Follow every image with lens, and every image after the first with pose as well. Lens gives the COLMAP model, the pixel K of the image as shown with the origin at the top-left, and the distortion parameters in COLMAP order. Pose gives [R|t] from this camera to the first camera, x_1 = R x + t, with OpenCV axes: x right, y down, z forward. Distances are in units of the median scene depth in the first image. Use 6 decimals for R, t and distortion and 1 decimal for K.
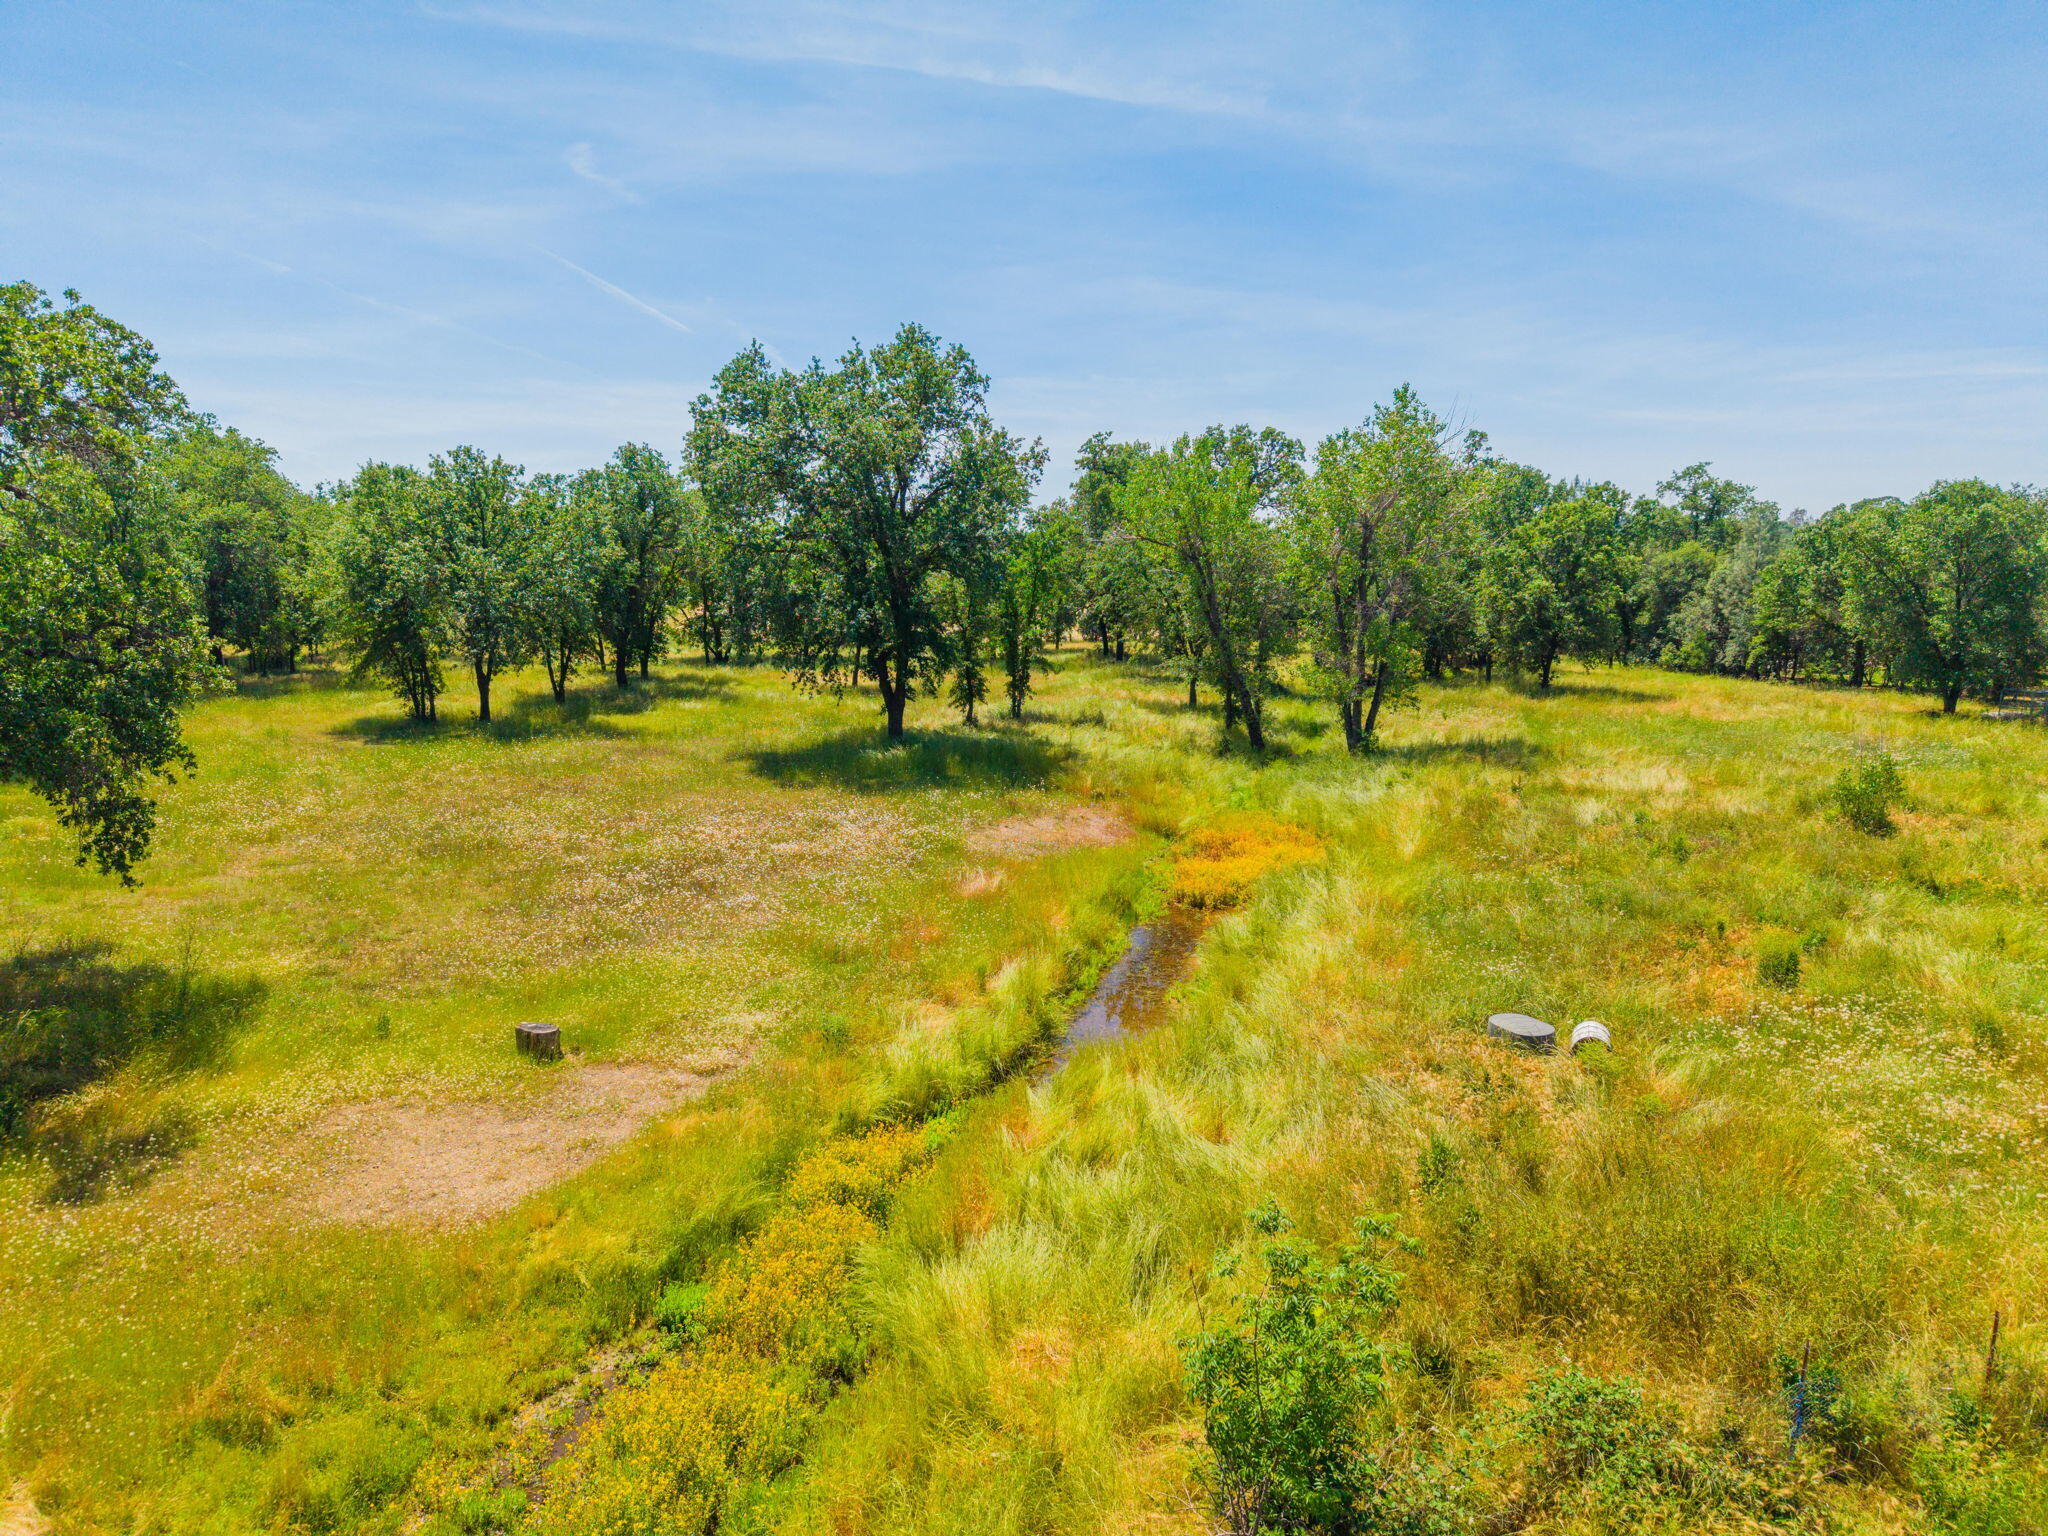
lens RADIAL K [[1371.4, 0, 1019.5], [0, 1371.4, 763.4], [0, 0, 1]] dist [0.011765, -0.008087]
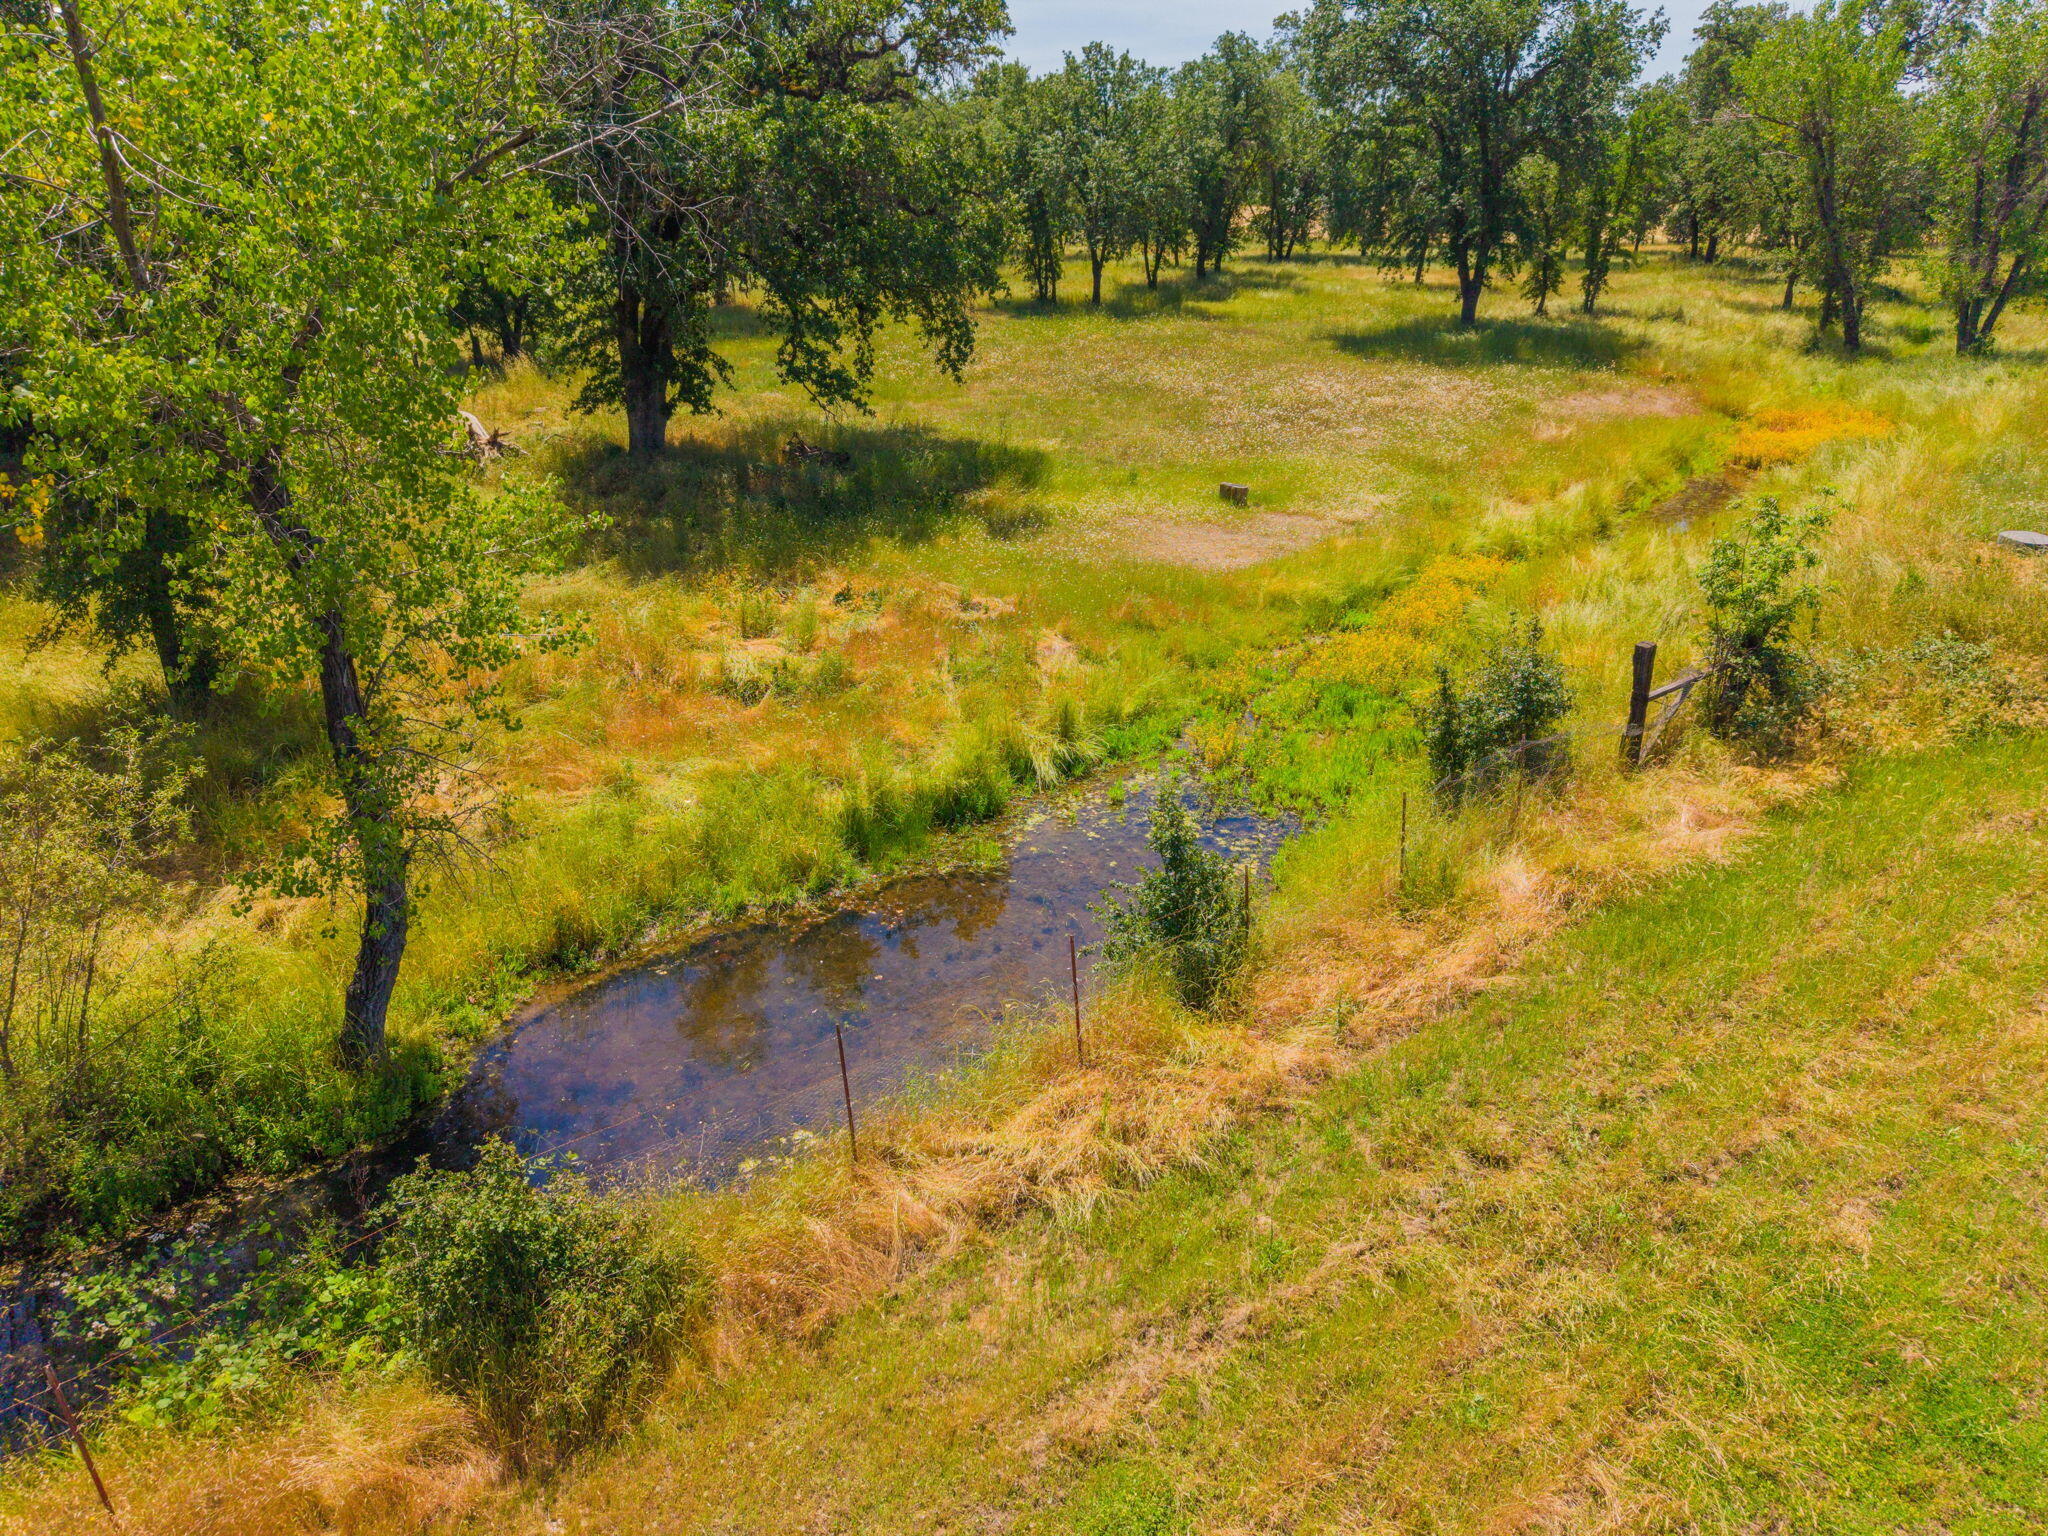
lens RADIAL K [[1373.4, 0, 987.2], [0, 1373.4, 784.5], [0, 0, 1]] dist [0.000788, -0.018579]
pose [[0.927209, 0.138242, -0.348098, -0.015083], [-0.036667, 0.958431, 0.282959, 0.034862], [0.372745, -0.249599, 0.893735, -0.181486]]
